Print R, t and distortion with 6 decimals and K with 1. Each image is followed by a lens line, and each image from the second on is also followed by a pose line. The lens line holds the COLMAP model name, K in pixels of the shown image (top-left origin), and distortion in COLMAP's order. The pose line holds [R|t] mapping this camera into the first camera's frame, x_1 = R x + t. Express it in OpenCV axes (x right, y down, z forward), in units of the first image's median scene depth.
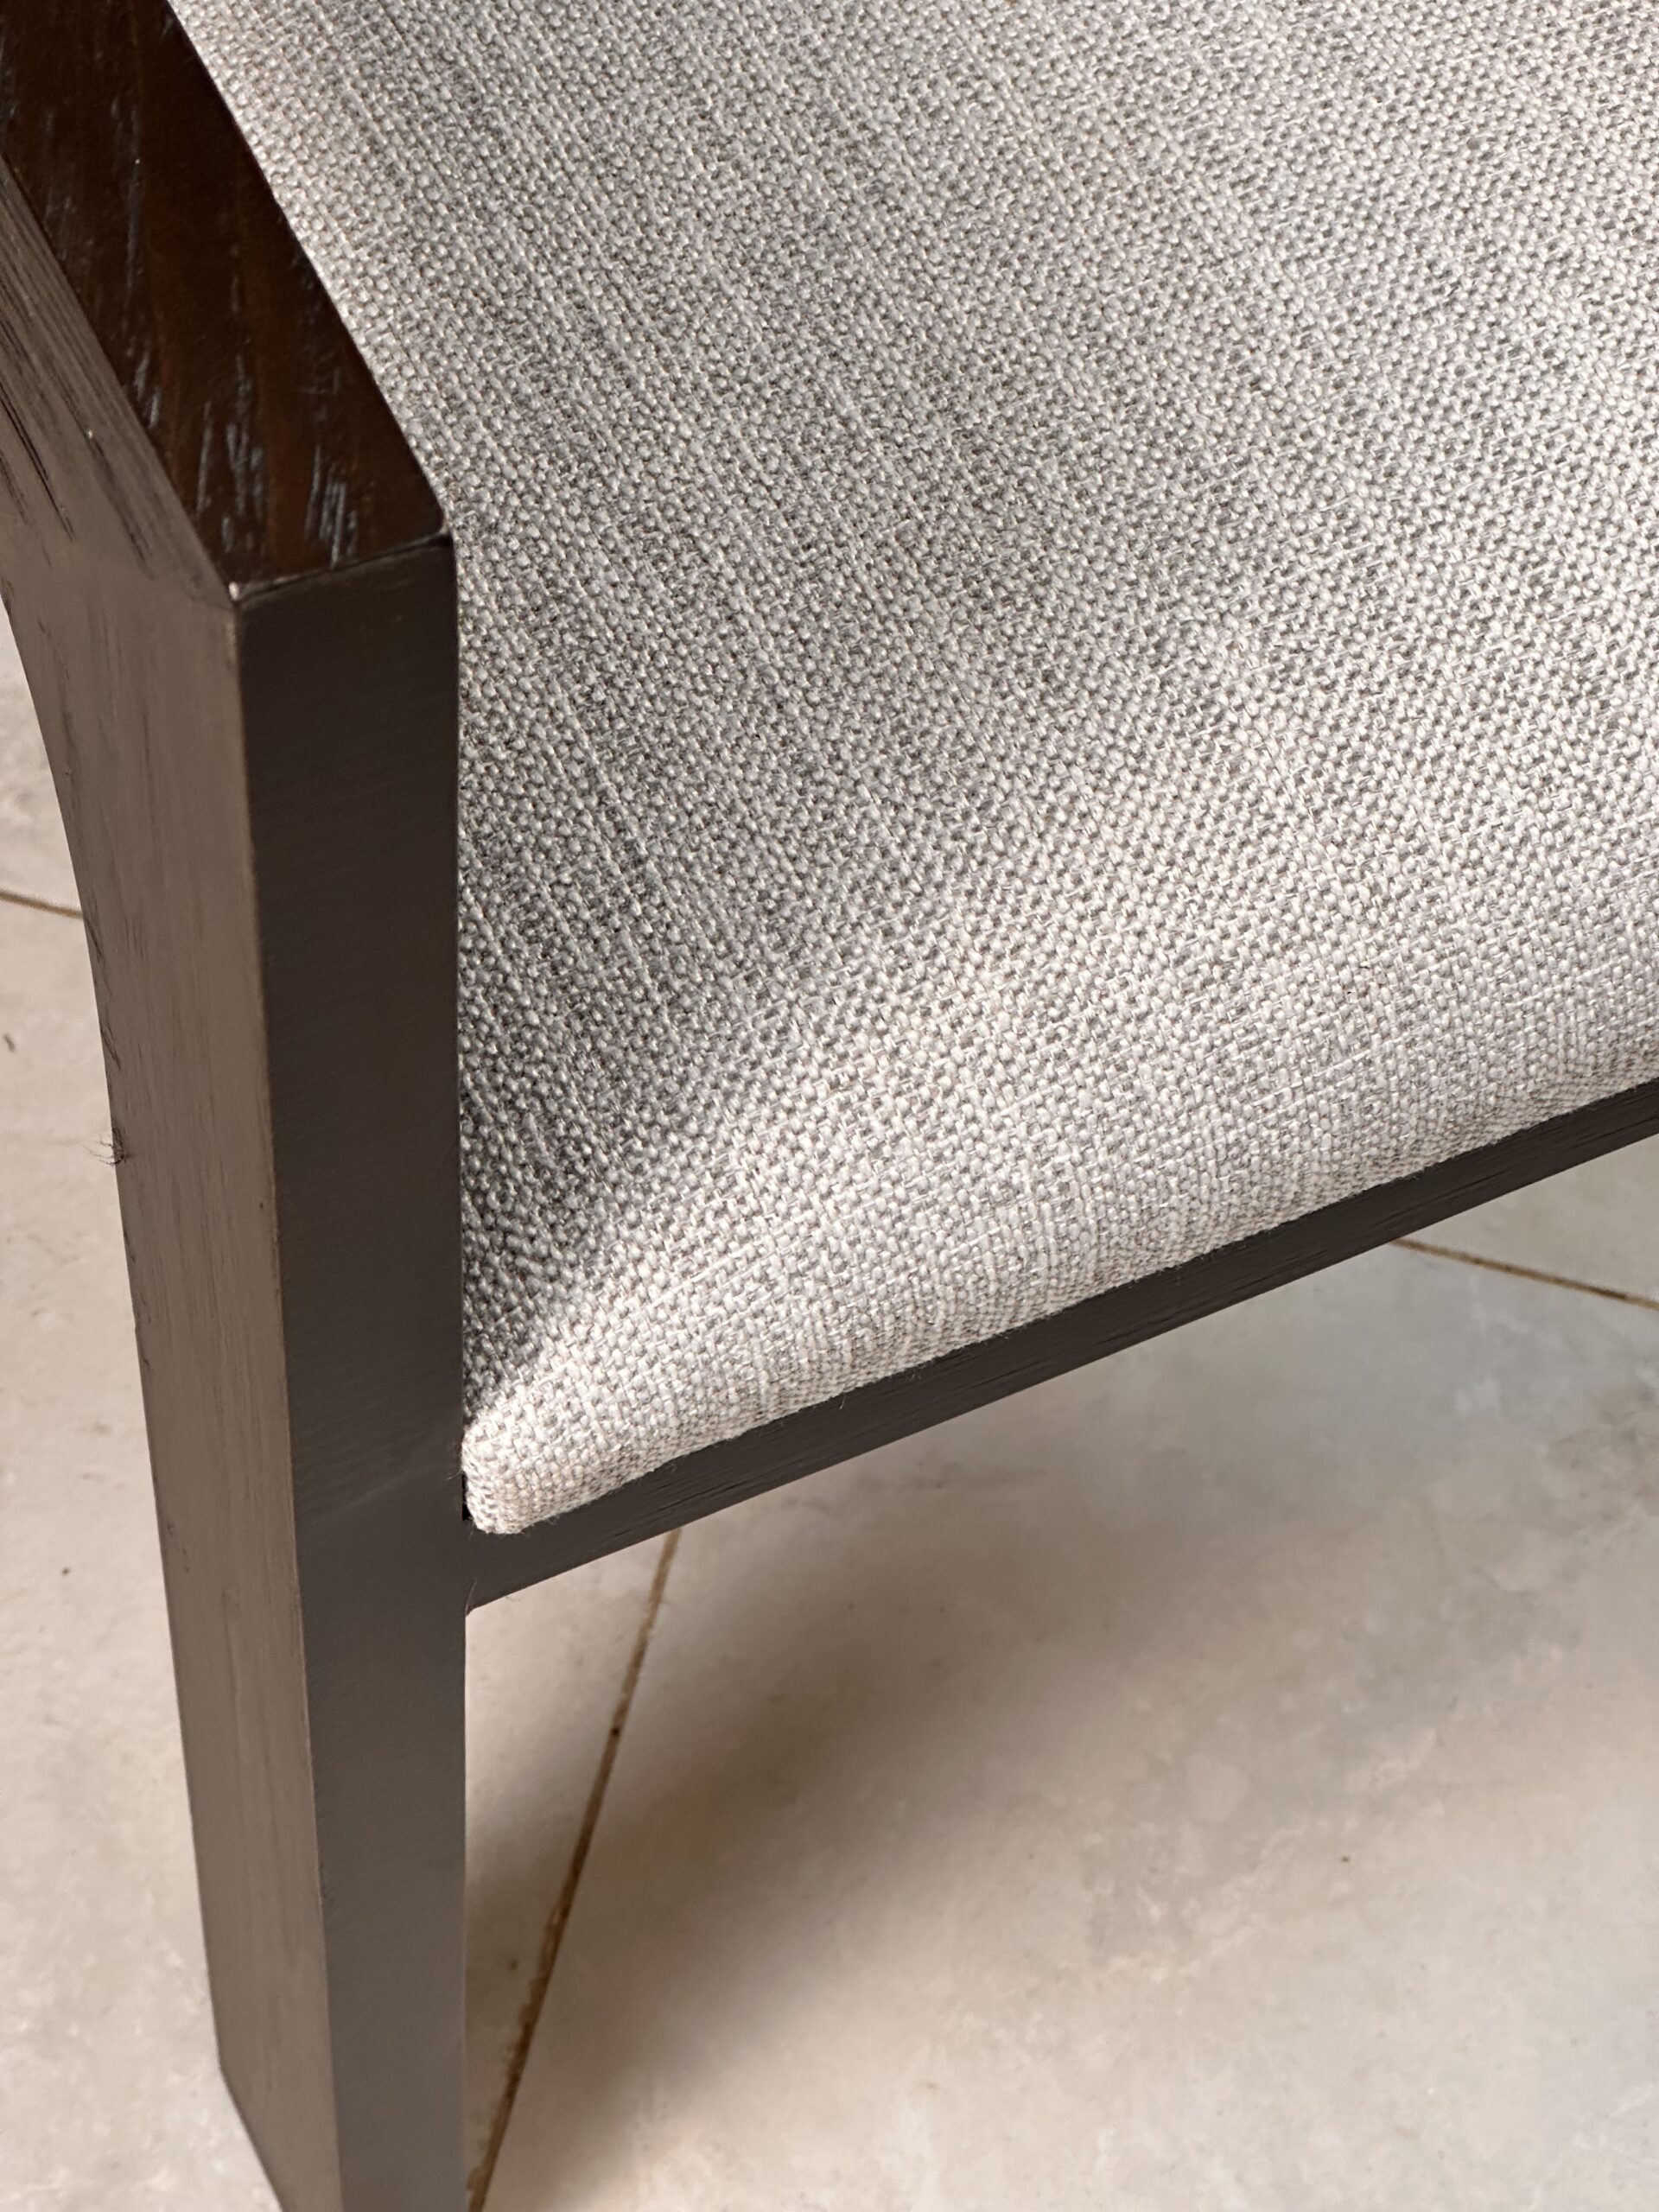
lens RADIAL K [[4969.8, 0, 829.5], [0, 4969.8, 1106.0], [0, 0, 1]] dist [-0.056869, 3.524435]
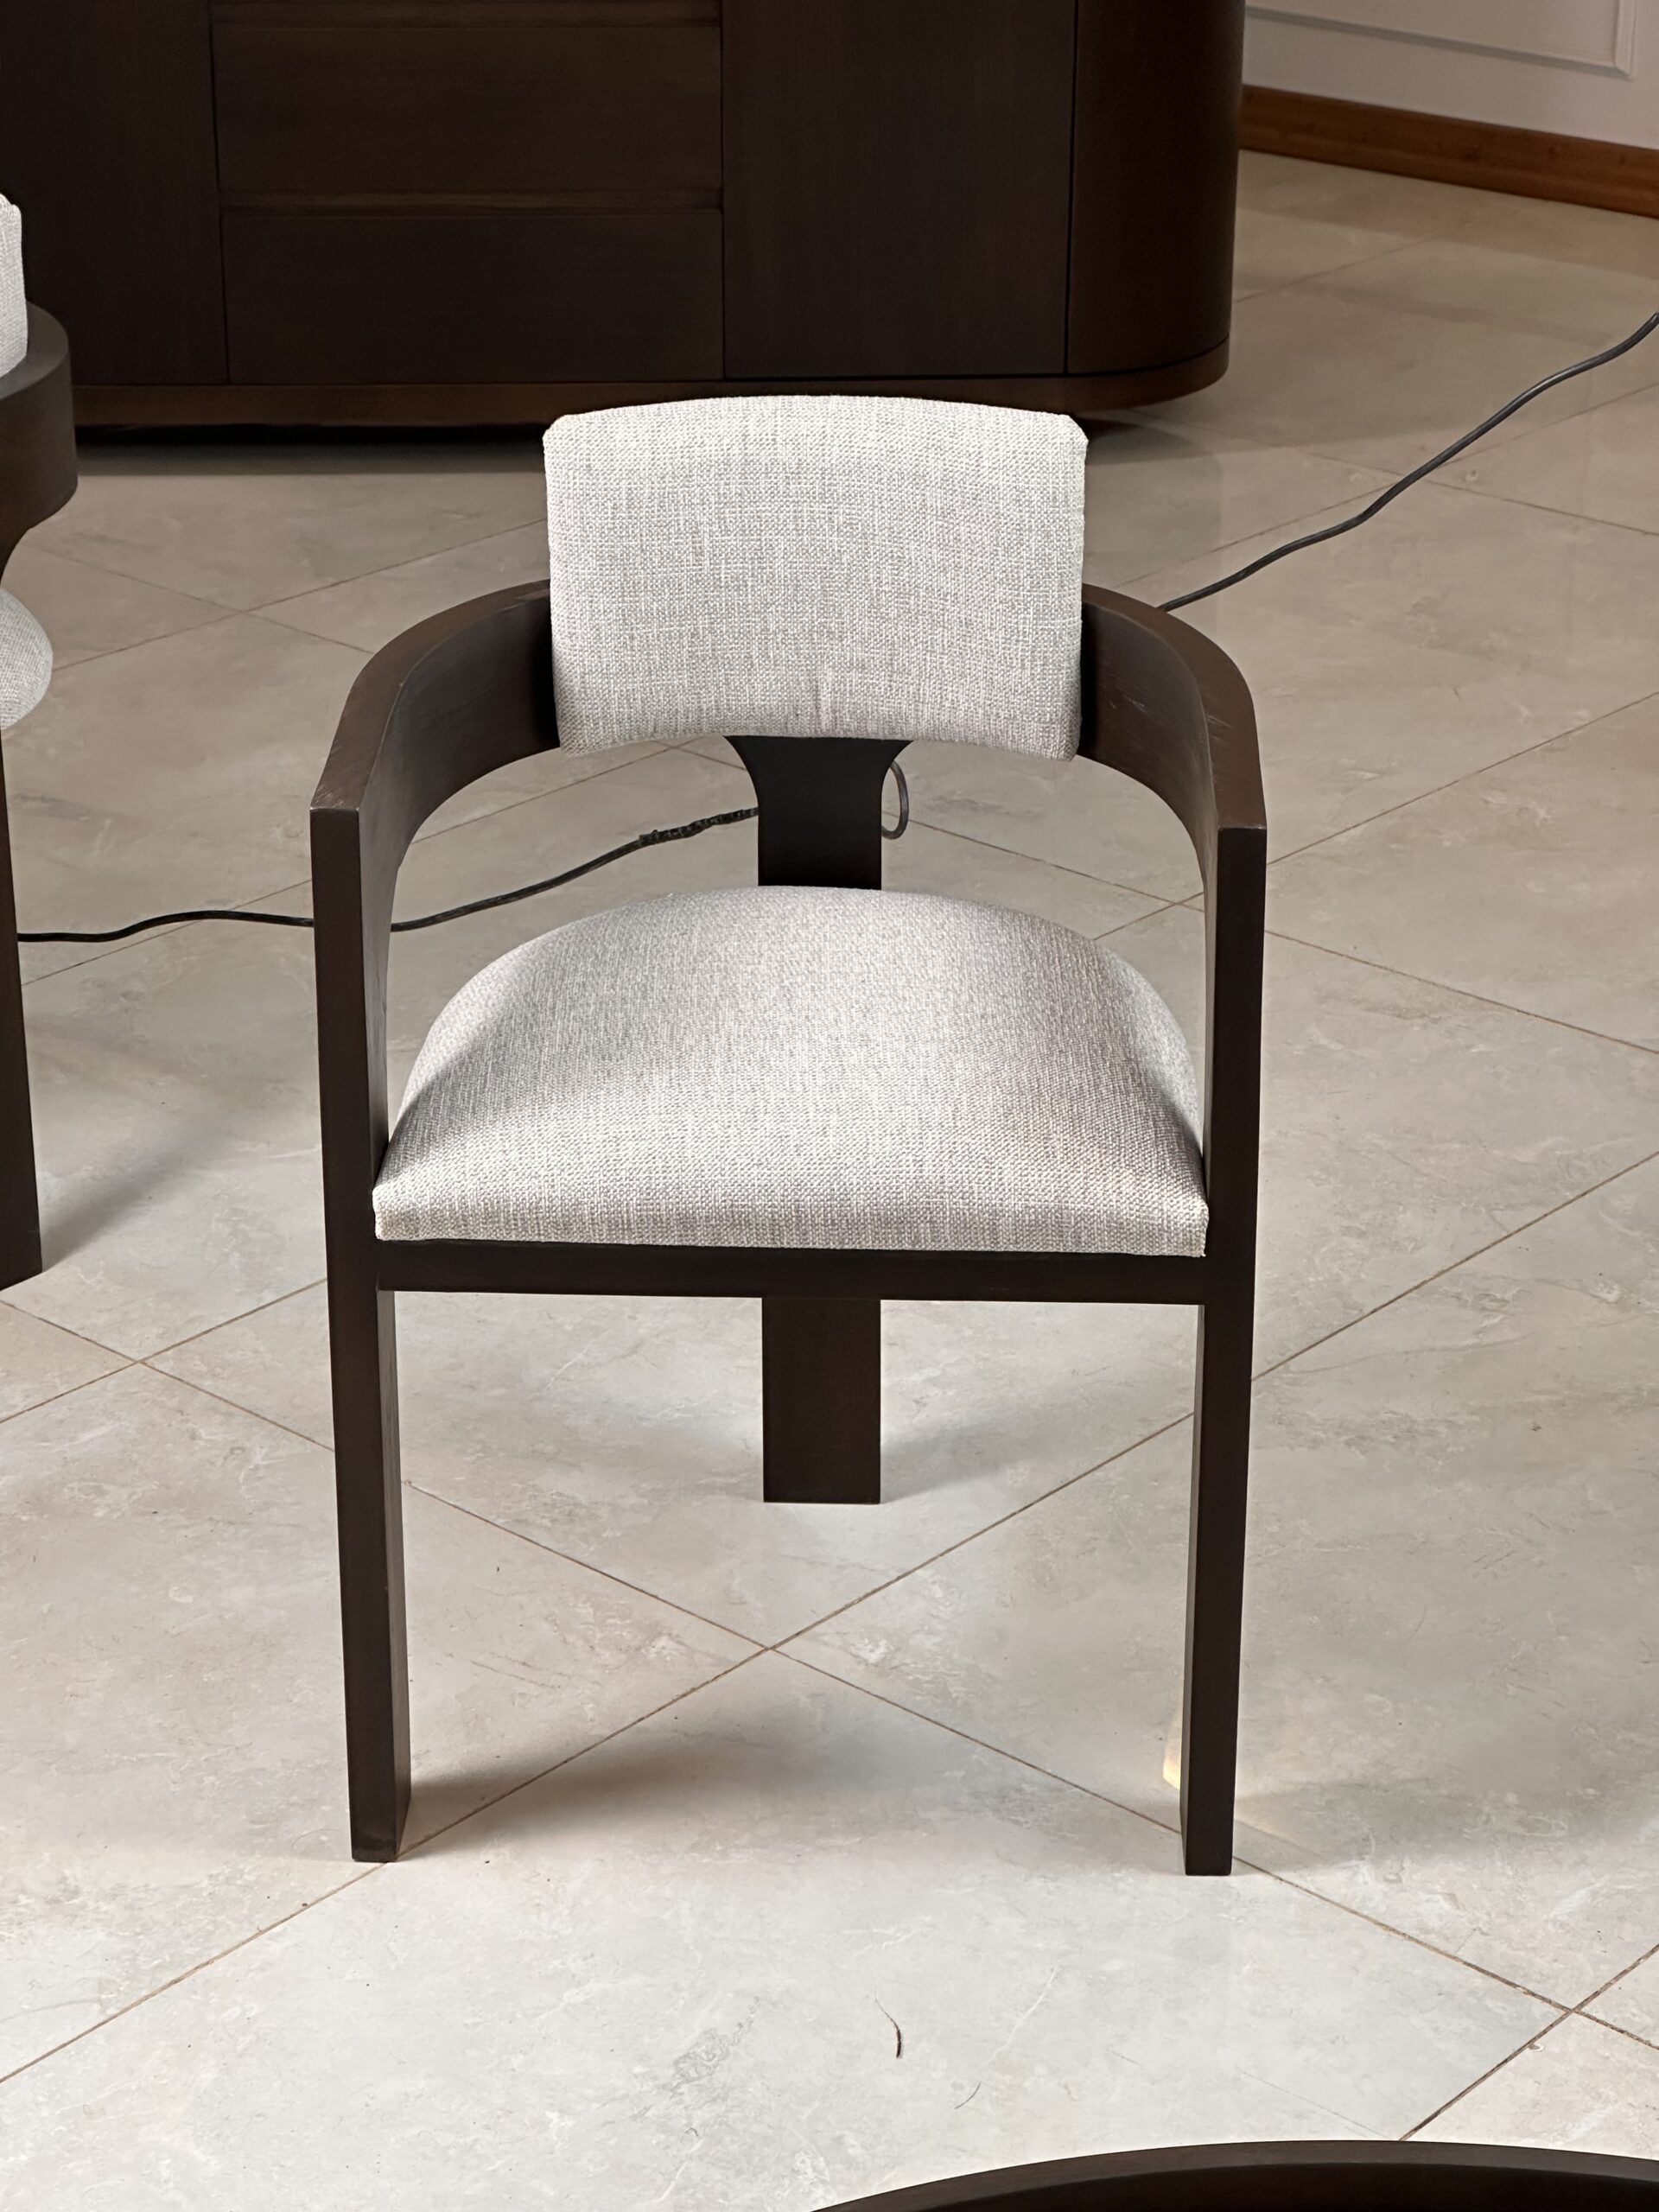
lens RADIAL K [[5038.6, 0, 829.5], [0, 5038.6, 1106.0], [0, 0, 1]] dist [-0.229324, 6.905519]
pose [[0.885325, 0.122615, -0.448514, 1.176071], [-0.367866, 0.774671, -0.514354, 1.127314], [0.284383, 0.620364, 0.730941, -1.034856]]
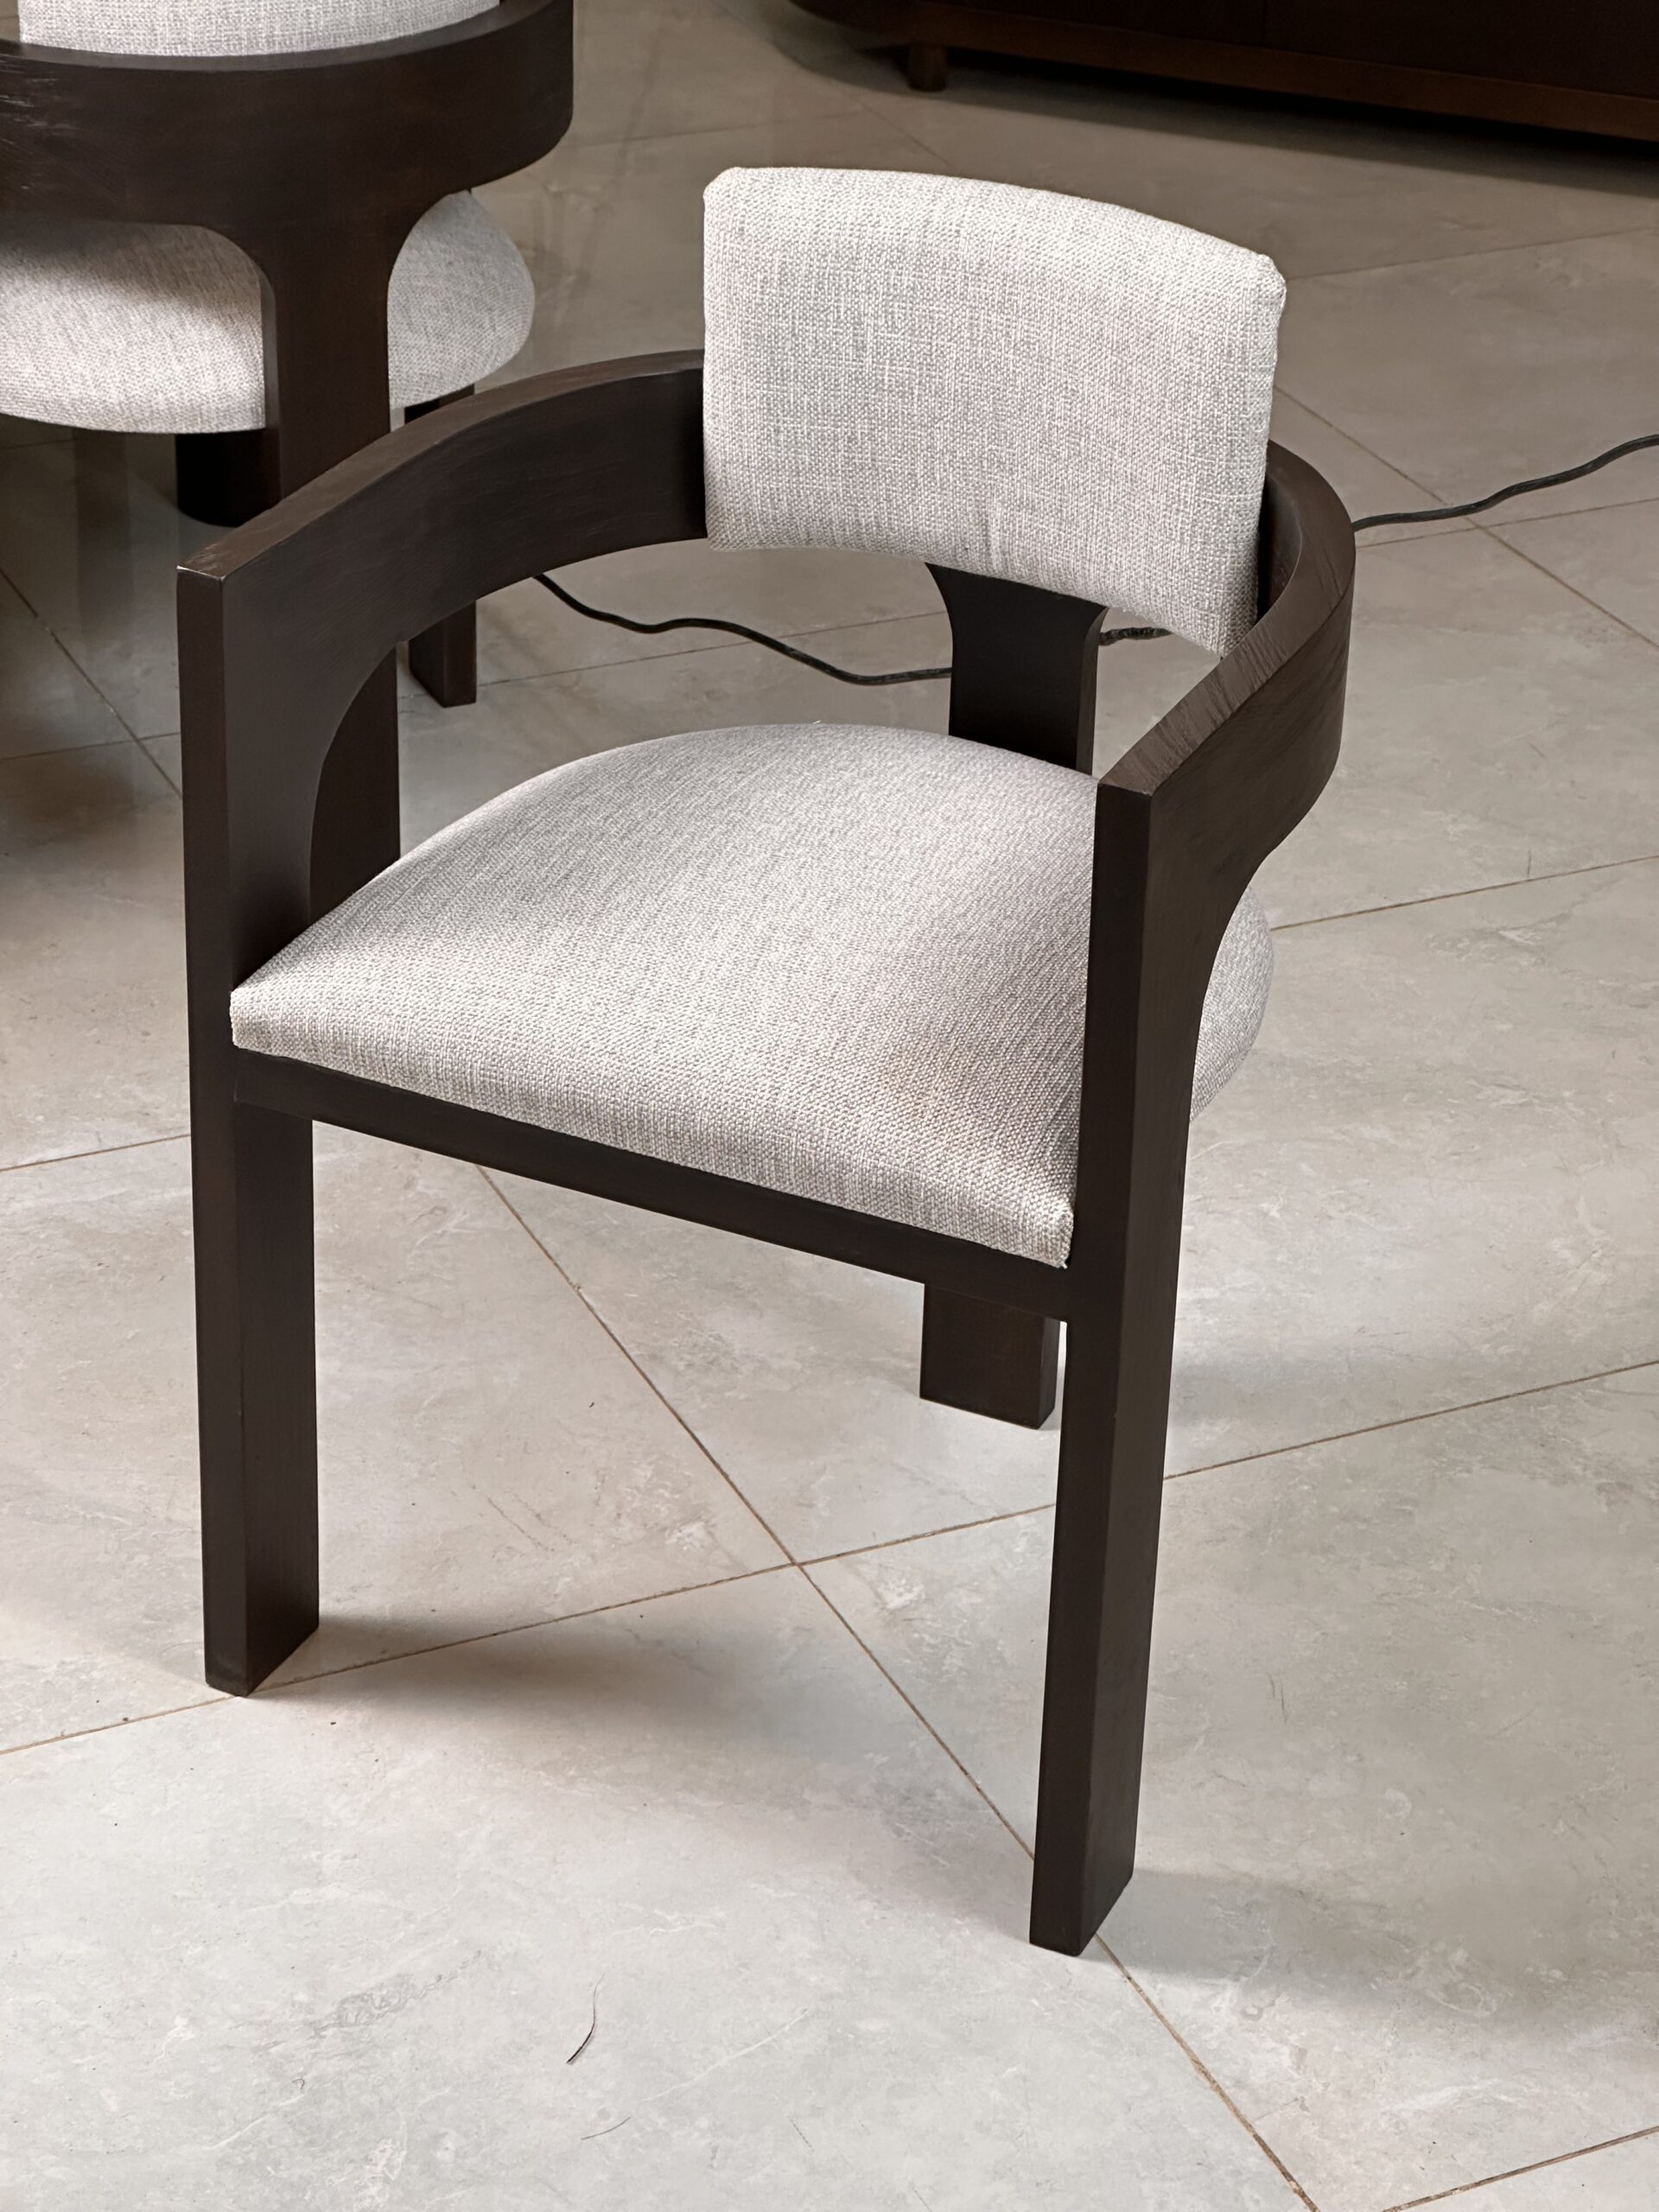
lens RADIAL K [[4969.8, 0, 829.5], [0, 4969.8, 1106.0], [0, 0, 1]] dist [-0.056869, 3.524435]
pose [[0.628380, 0.327720, -0.705506, 1.599467], [-0.663998, 0.698452, -0.266967, 0.465730], [0.405271, 0.636211, 0.656499, -0.612569]]
